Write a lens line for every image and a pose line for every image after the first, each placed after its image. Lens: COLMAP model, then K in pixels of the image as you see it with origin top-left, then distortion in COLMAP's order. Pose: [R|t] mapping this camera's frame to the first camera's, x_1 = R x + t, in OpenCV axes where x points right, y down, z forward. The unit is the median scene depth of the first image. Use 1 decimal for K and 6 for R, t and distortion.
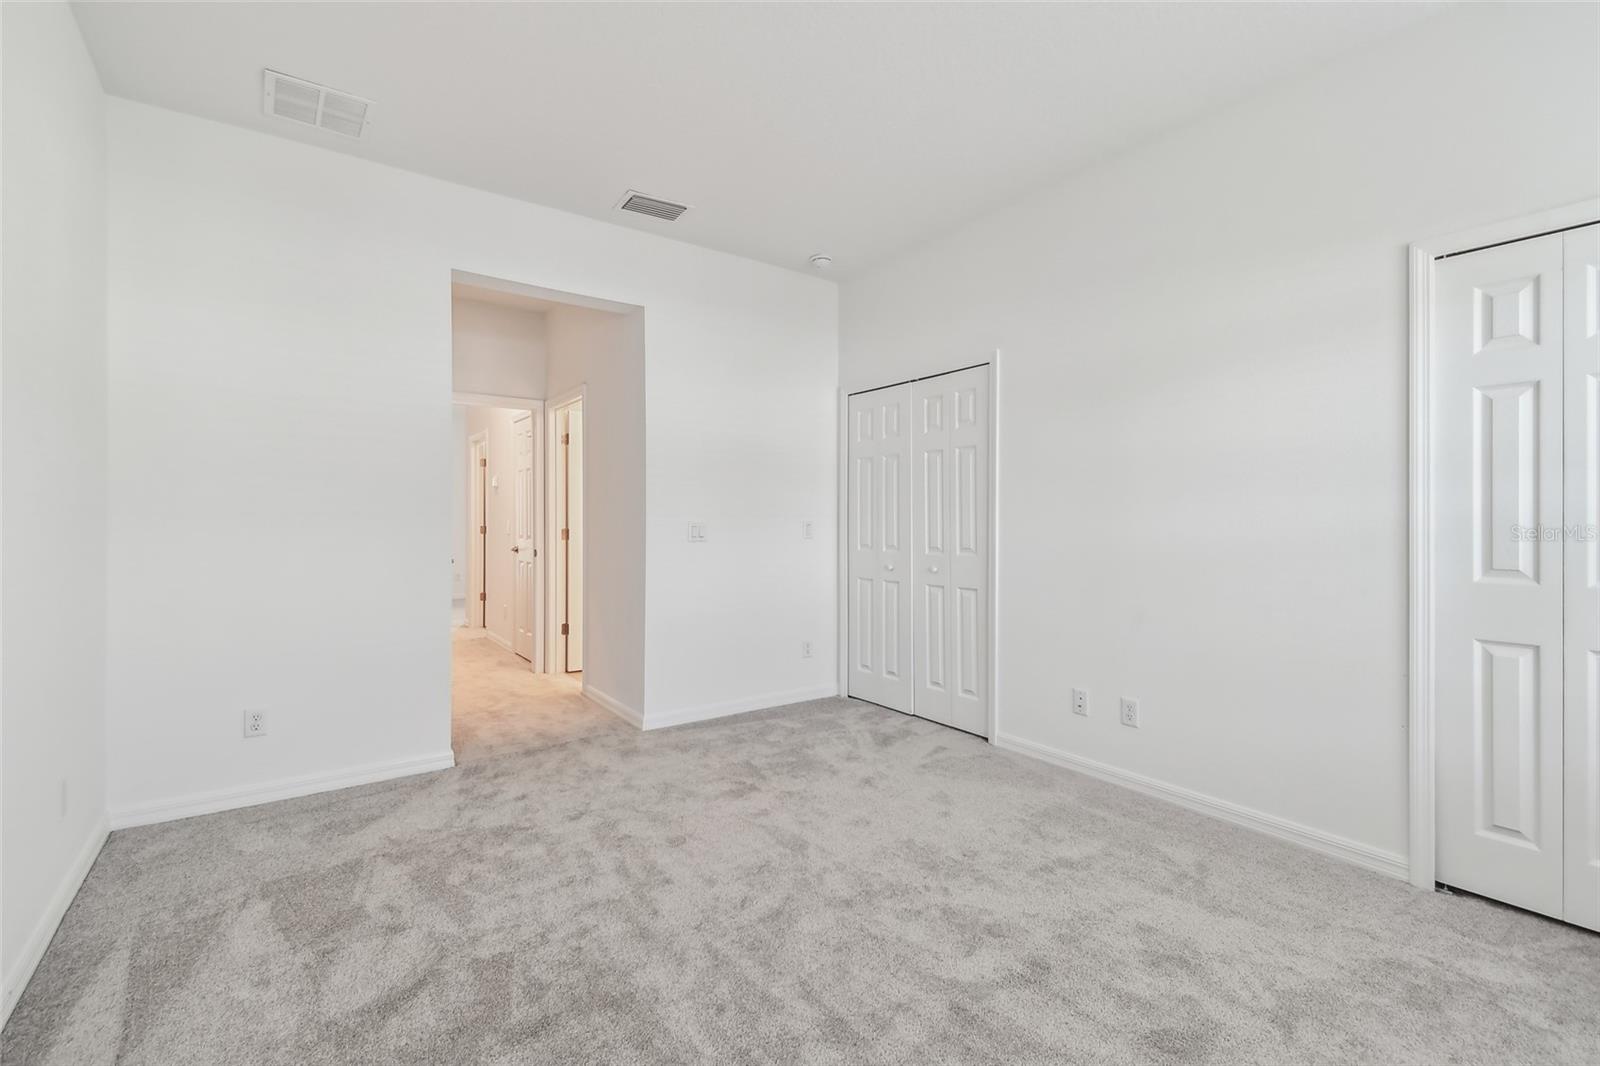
lens RADIAL K [[703.3, 0, 794.4], [0, 703.3, 520.8], [0, 0, 1]] dist [0.052051, -0.026294]
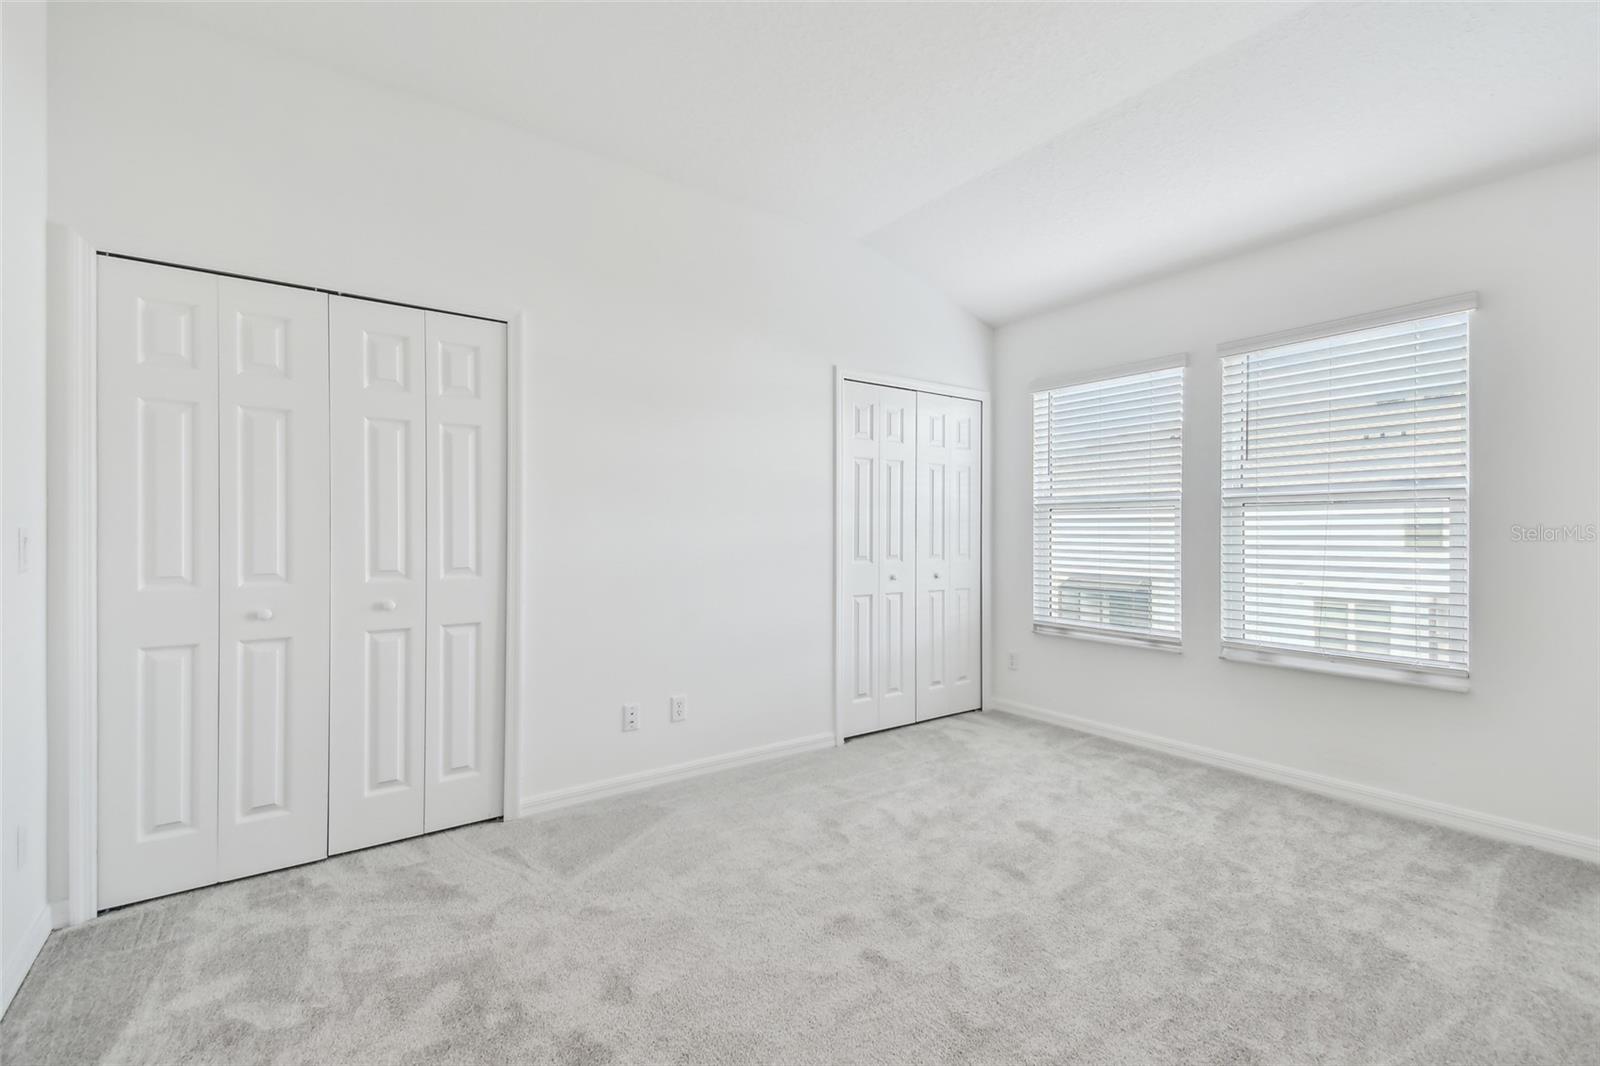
lens RADIAL K [[703.3, 0, 794.4], [0, 703.3, 520.8], [0, 0, 1]] dist [0.052051, -0.026294]
pose [[-0.005857, 0.013689, 0.999889, -0.472179], [-0.000812, 0.999906, -0.013694, 0.001316], [-0.999983, -0.000892, -0.005845, 0.660432]]
